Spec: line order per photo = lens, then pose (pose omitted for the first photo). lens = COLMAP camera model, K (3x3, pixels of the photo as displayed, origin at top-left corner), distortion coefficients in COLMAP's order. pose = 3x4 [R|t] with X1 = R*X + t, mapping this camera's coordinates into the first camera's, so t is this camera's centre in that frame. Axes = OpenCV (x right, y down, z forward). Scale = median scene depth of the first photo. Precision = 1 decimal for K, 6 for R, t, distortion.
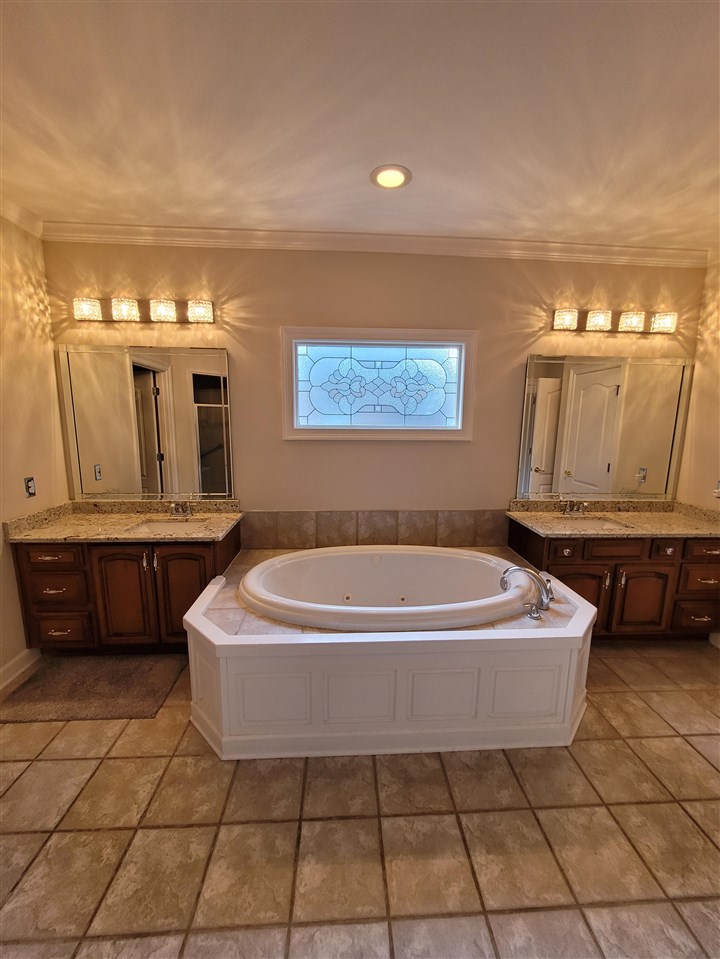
lens RADIAL K [[375.8, 0, 362.4], [0, 375.8, 479.8], [0, 0, 1]] dist [-0.001187, 0.000038]
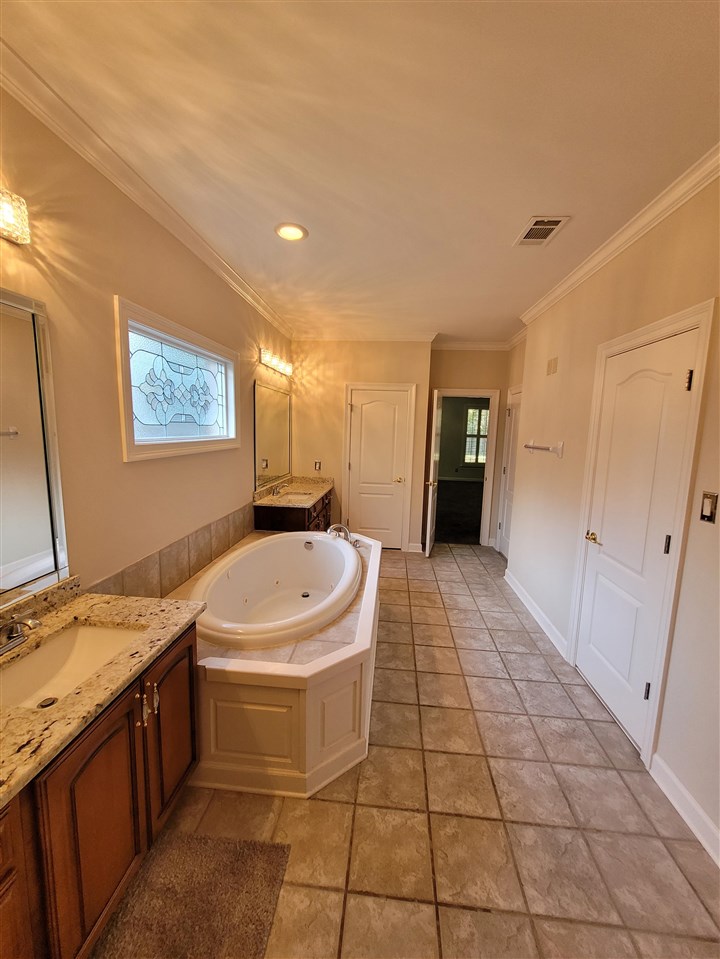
lens RADIAL K [[373.4, 0, 360.0], [0, 373.4, 479.5], [0, 0, 1]] dist [0.000868, -0.000102]
pose [[0.146708, -0.142570, 0.978852, -0.921802], [0.132119, 0.983517, 0.123448, -0.116465], [-0.980317, 0.111214, 0.163126, 0.534641]]
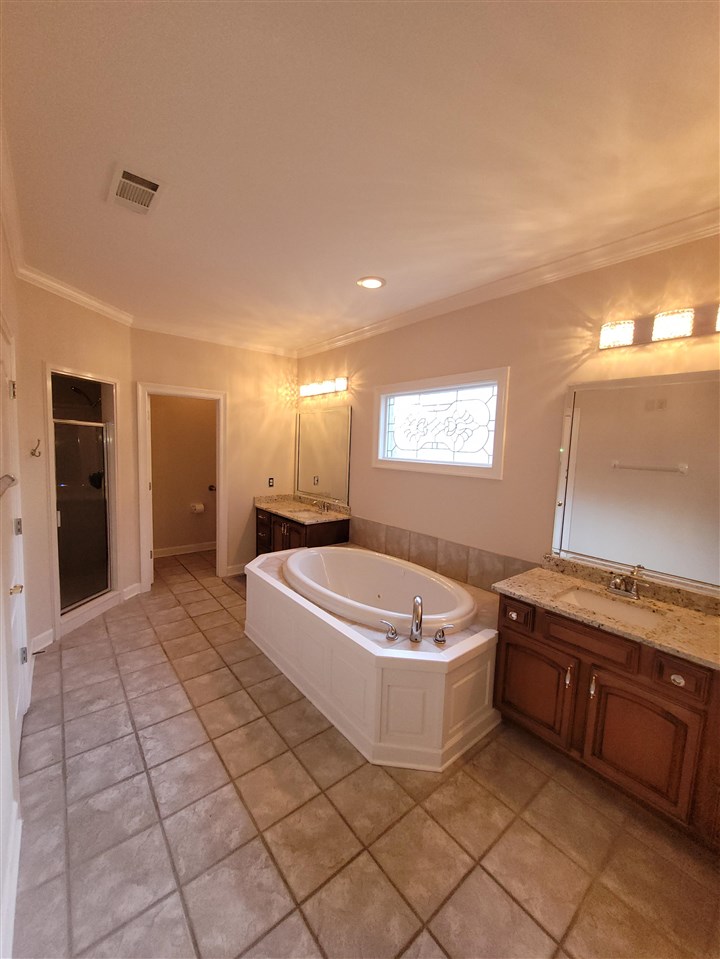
lens RADIAL K [[375.8, 0, 362.4], [0, 375.8, 479.8], [0, 0, 1]] dist [-0.001187, 0.000038]
pose [[0.590803, 0.083653, -0.802467, 0.977287], [-0.156650, 0.987577, -0.012381, -0.044049], [0.791462, 0.133021, 0.596568, 0.183879]]
